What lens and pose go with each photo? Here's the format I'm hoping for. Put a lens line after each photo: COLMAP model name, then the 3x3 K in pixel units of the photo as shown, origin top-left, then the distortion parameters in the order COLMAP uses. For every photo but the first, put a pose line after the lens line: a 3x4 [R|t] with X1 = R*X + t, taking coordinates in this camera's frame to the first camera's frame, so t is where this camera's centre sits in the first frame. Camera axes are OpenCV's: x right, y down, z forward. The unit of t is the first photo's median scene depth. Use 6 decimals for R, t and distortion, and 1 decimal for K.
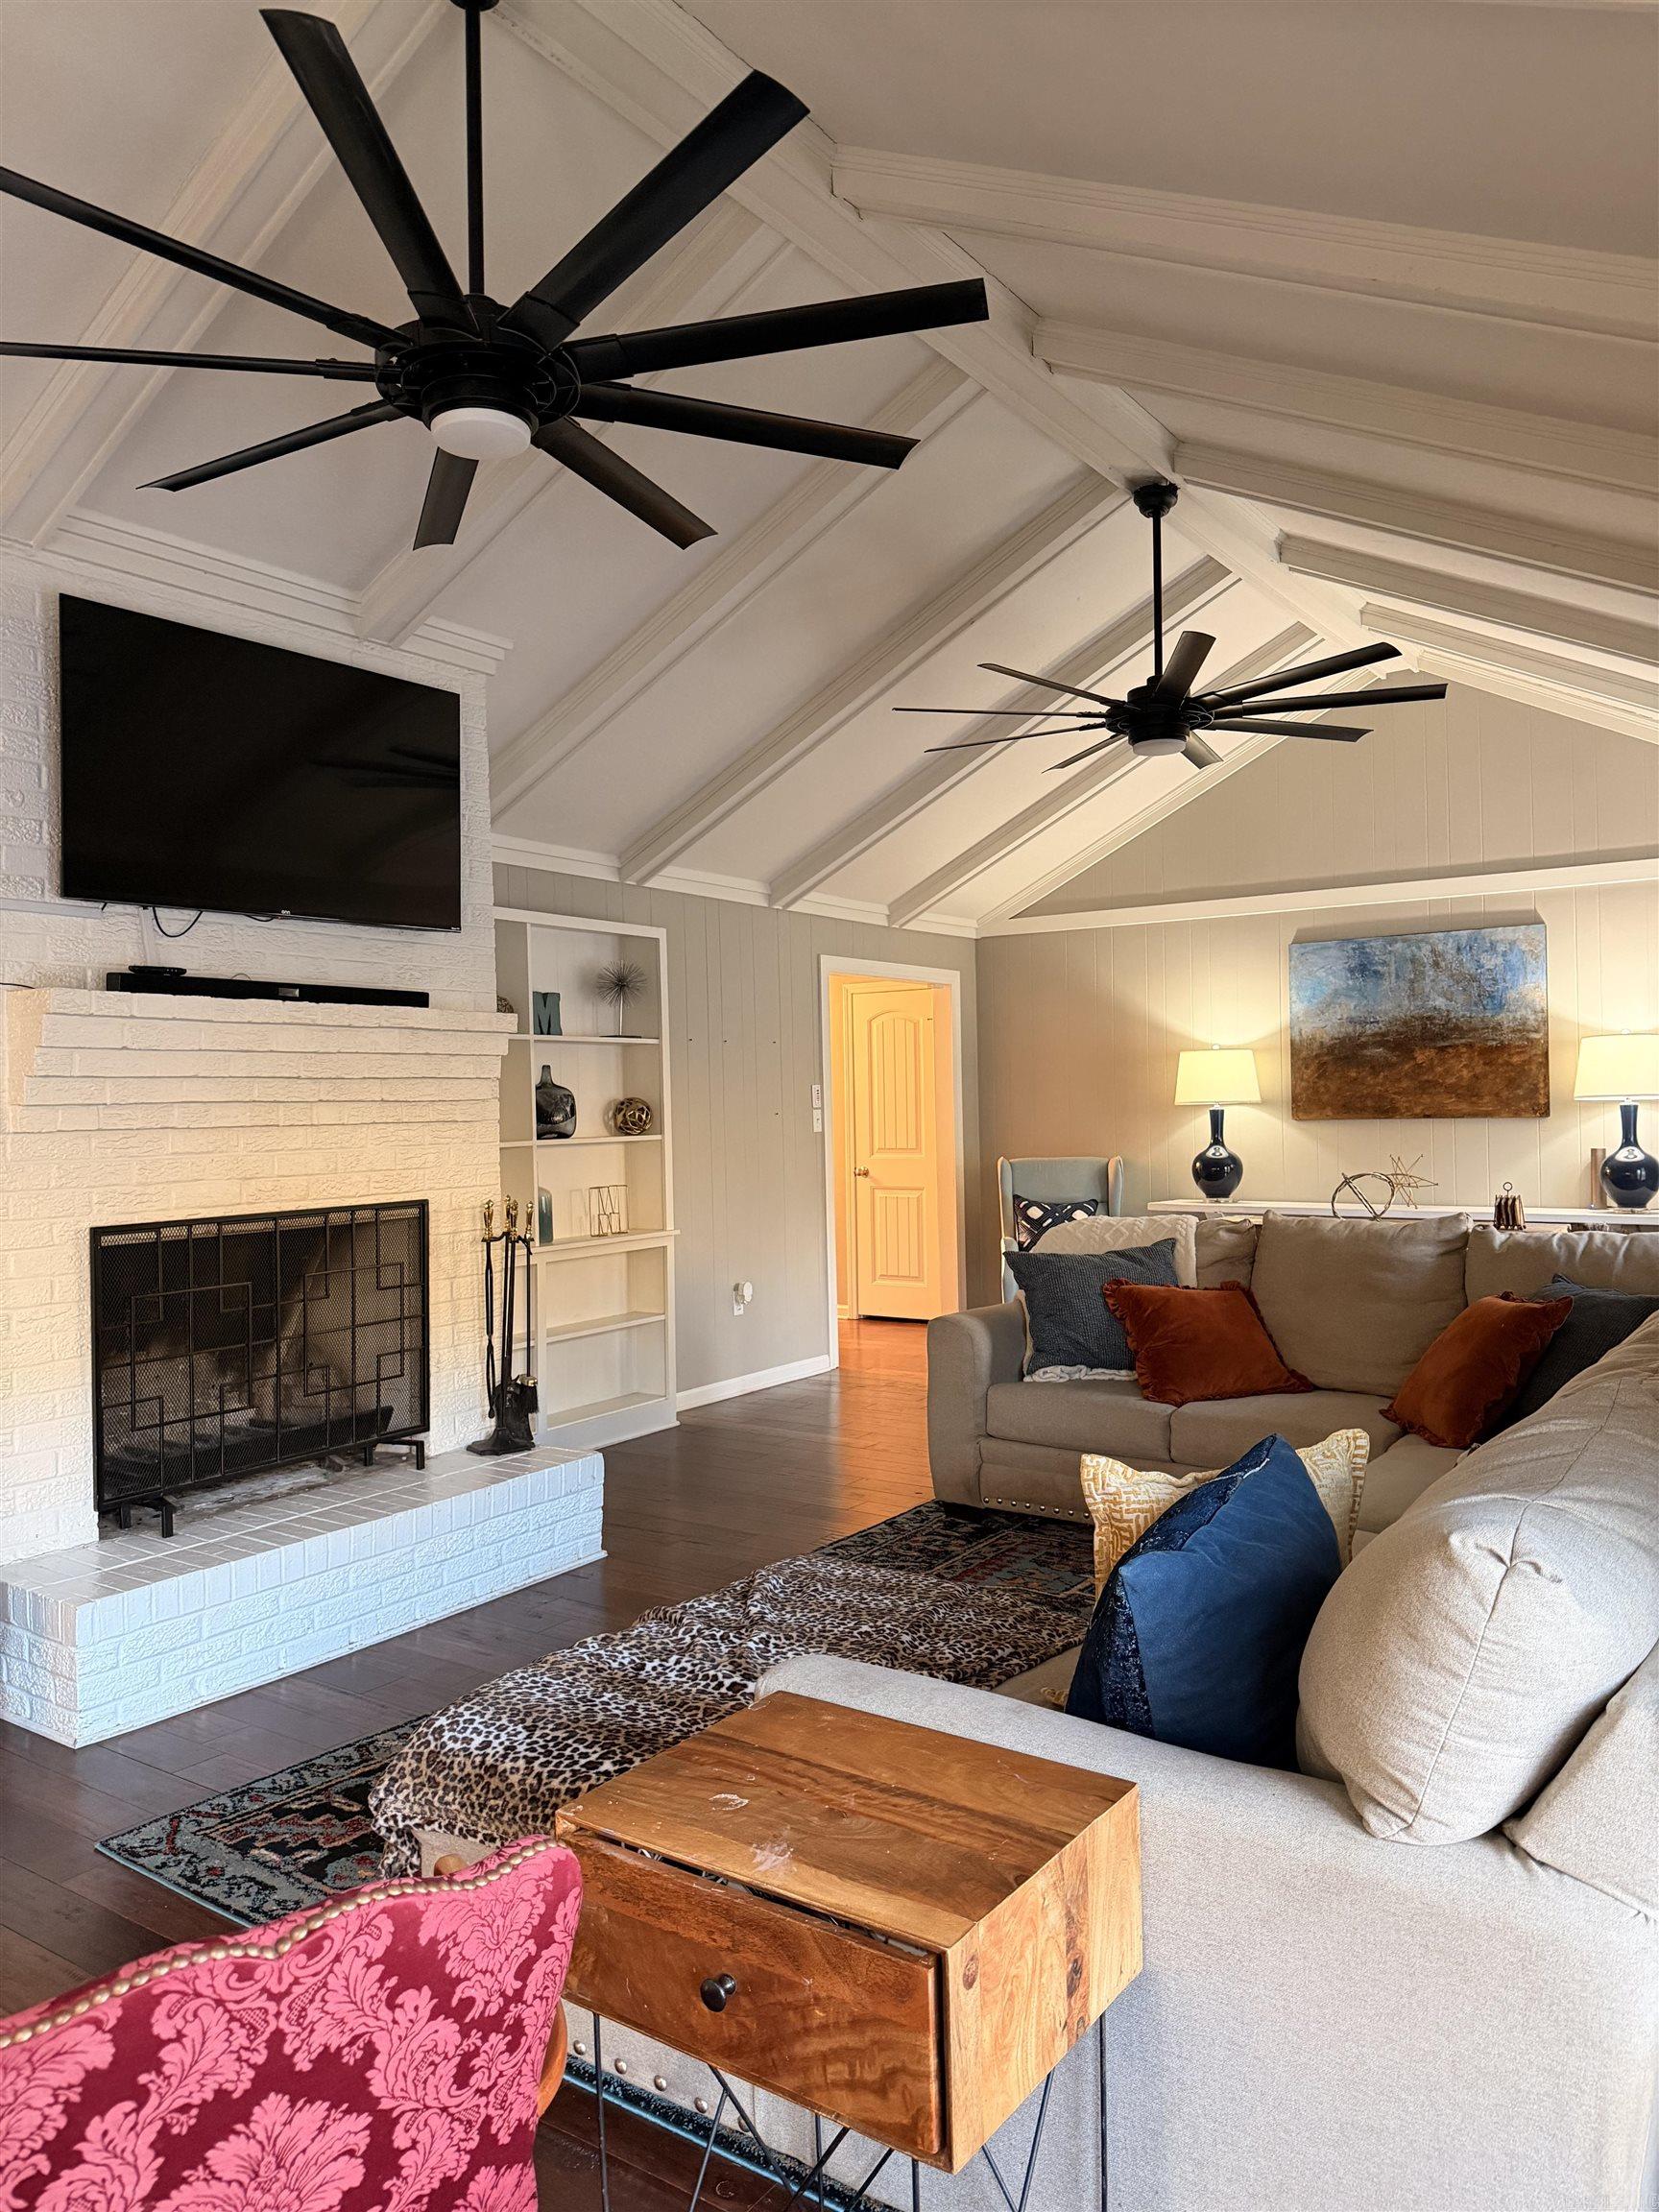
lens RADIAL K [[1548.0, 0, 827.7], [0, 1548.0, 1100.4], [0, 0, 1]] dist [0.051721, -0.059835]
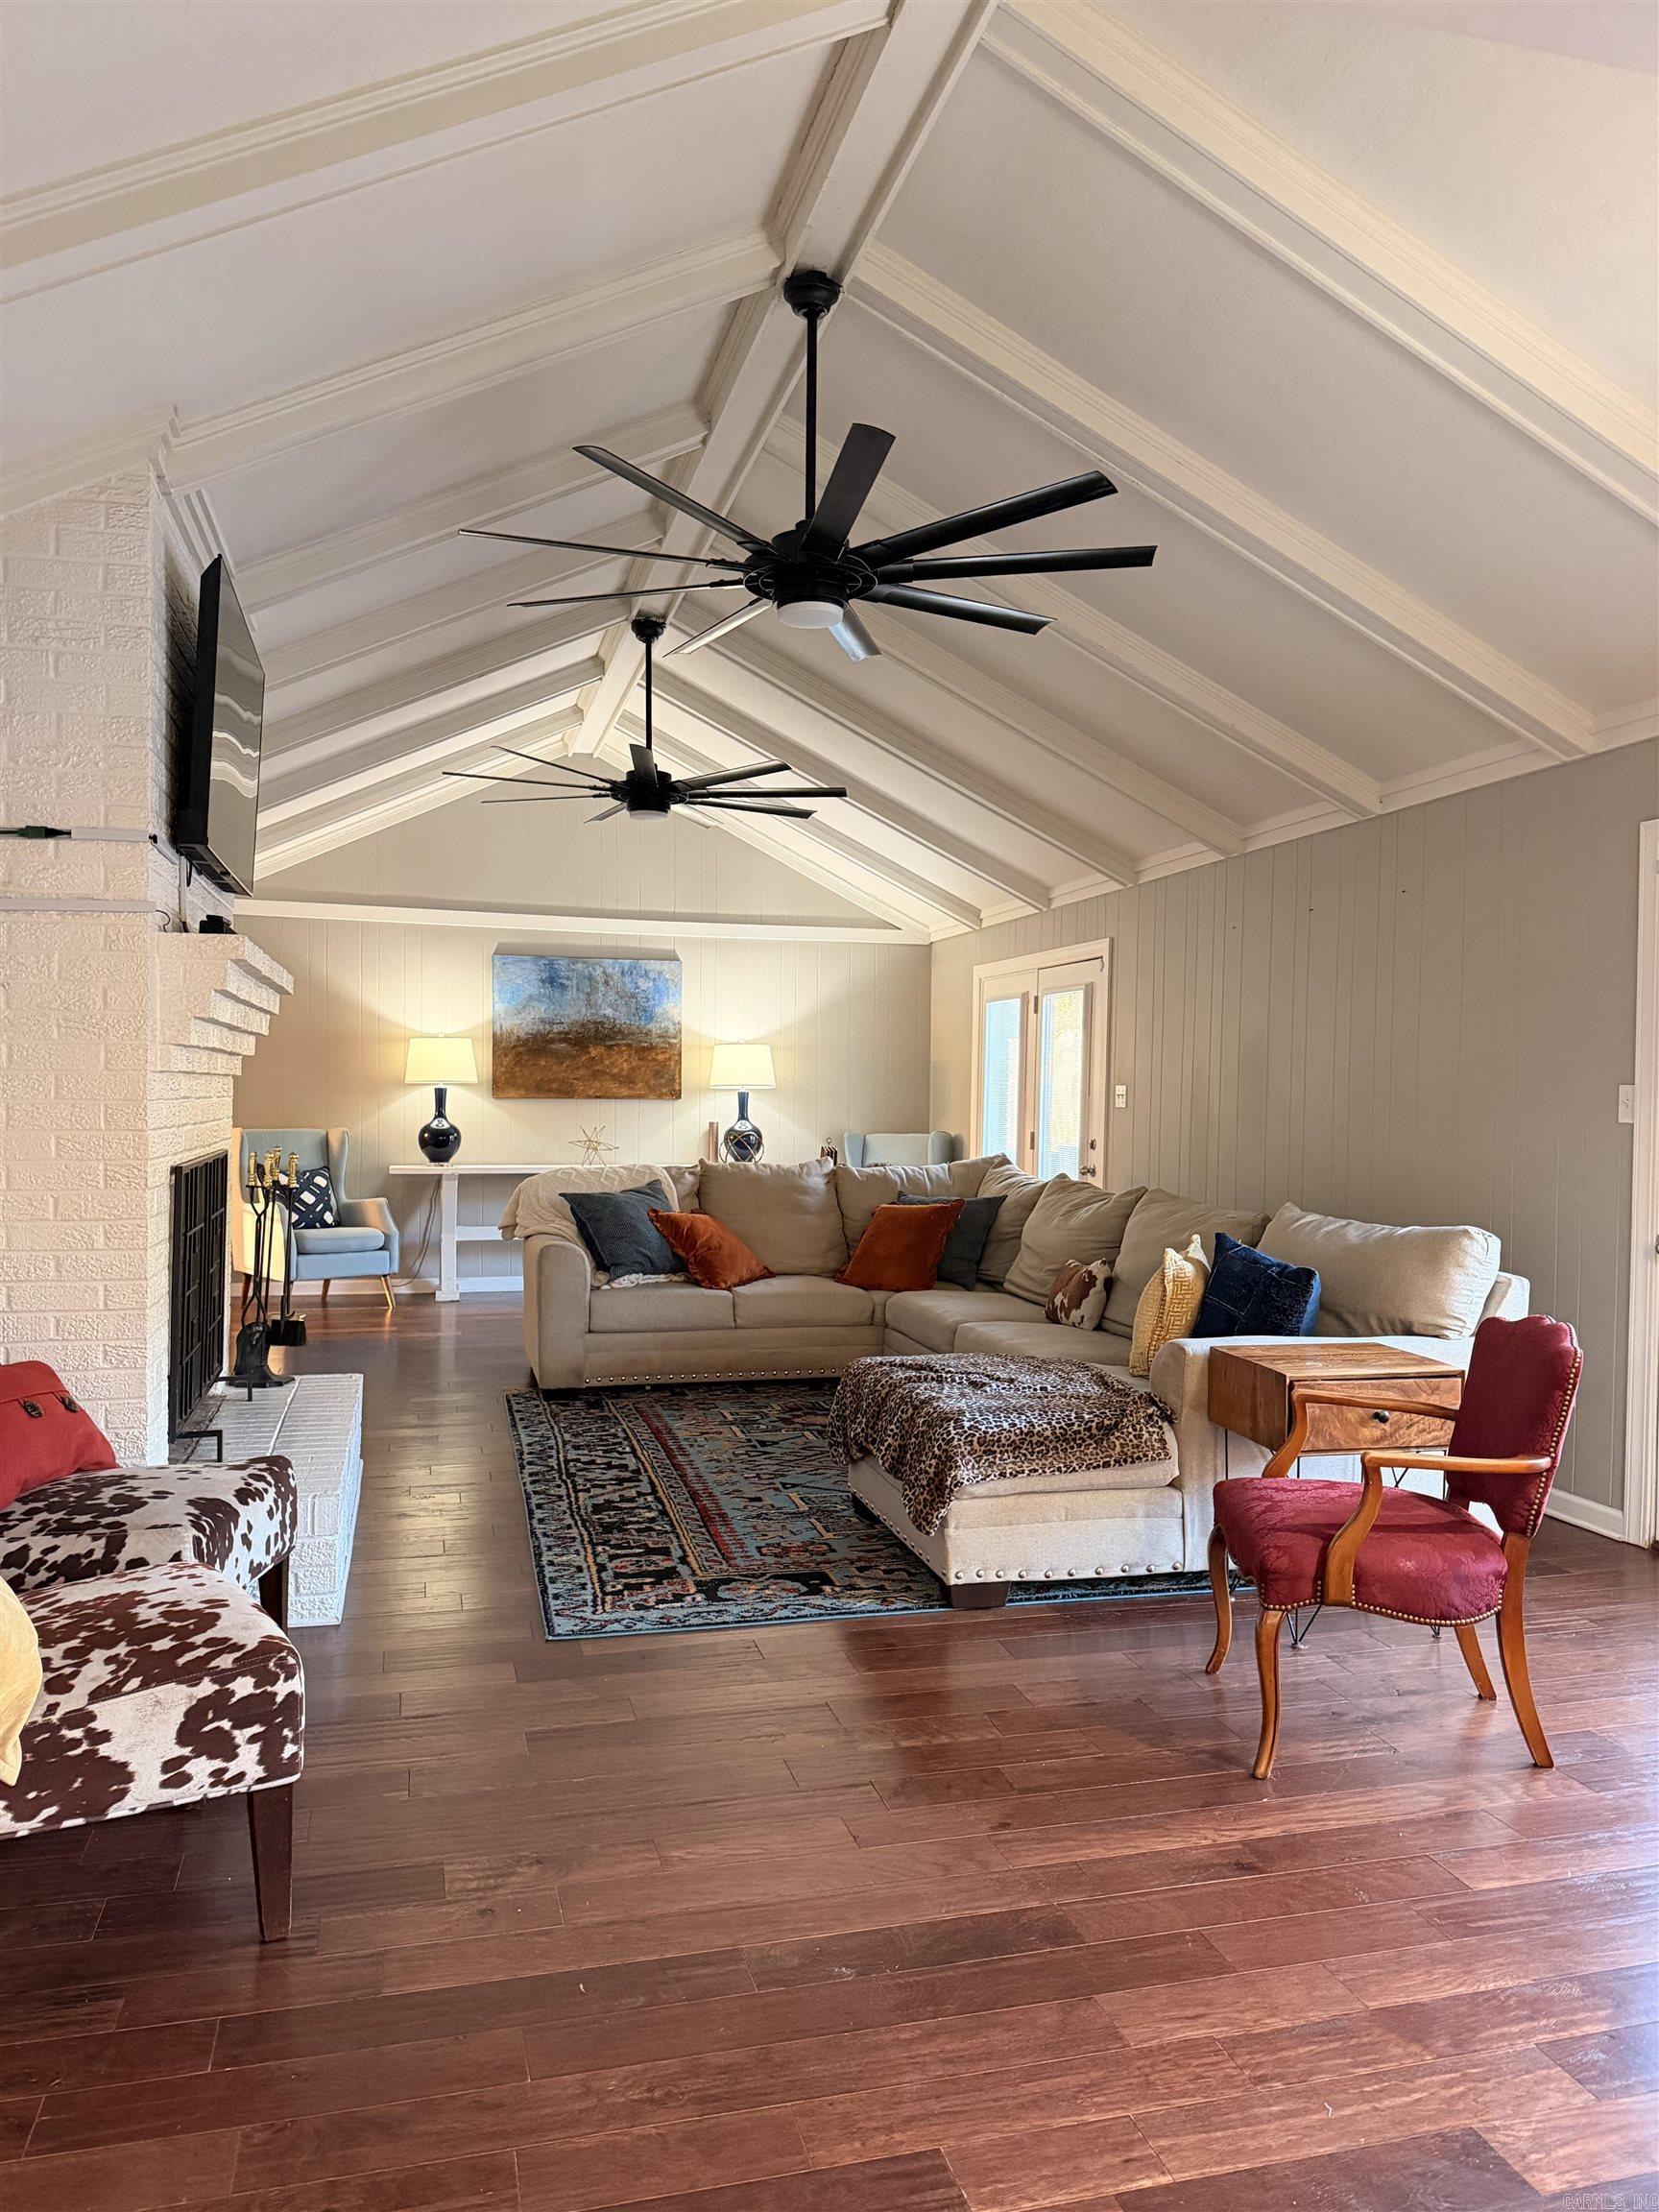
lens RADIAL K [[1548.0, 0, 838.6], [0, 1548.0, 1121.4], [0, 0, 1]] dist [0.051721, -0.059835]
pose [[0.629237, 0.011236, 0.777132, -0.509641], [-0.025056, 0.999669, 0.005835, 0.017914], [-0.776810, -0.023143, 0.629310, 0.014477]]
